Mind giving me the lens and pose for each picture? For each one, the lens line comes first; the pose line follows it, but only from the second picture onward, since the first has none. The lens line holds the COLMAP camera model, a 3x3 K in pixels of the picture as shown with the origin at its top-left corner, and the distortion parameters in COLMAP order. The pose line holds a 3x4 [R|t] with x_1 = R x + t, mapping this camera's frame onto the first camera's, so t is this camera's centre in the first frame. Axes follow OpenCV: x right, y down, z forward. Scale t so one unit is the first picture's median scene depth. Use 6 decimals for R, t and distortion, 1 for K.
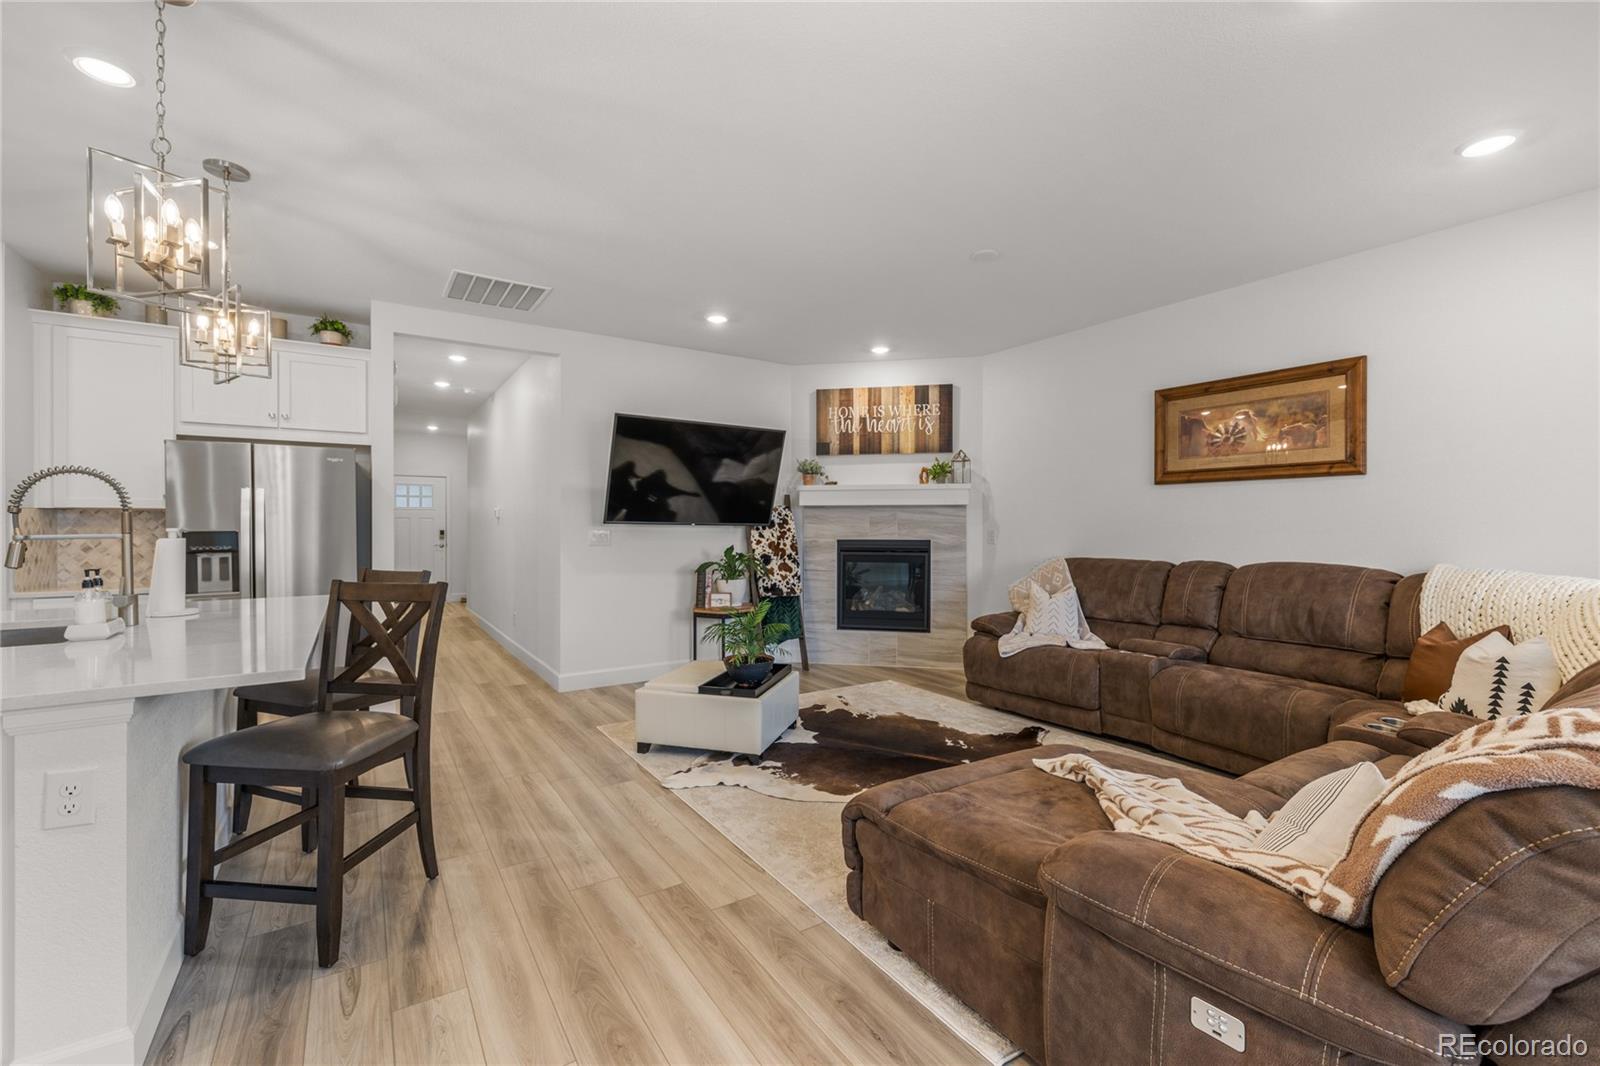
lens RADIAL K [[670.4, 0, 798.0], [0, 670.4, 529.3], [0, 0, 1]] dist [0.000699, -0.000129]
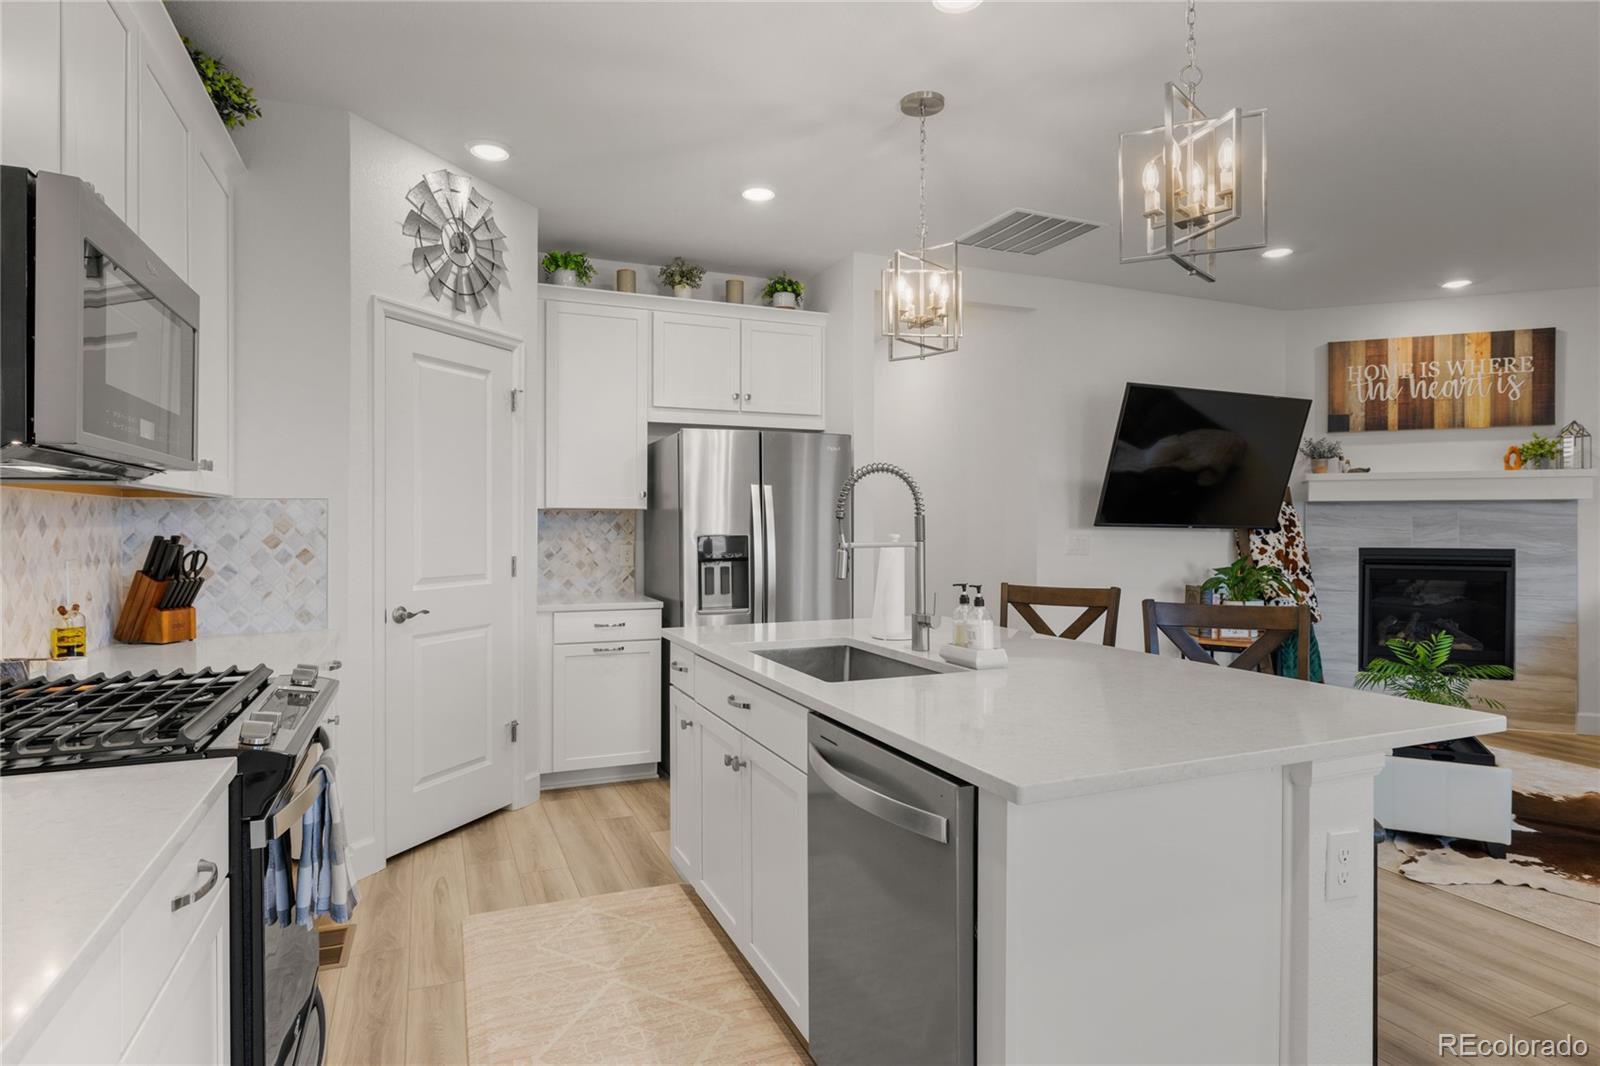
lens RADIAL K [[881.4, 0, 802.0], [0, 881.4, 530.4], [0, 0, 1]] dist [0.005641, 0.000986]
pose [[0.985383, 0.001744, -0.170345, -0.386500], [-0.001525, 0.999998, 0.001421, -0.003951], [0.170347, -0.001141, 0.985383, -0.049323]]
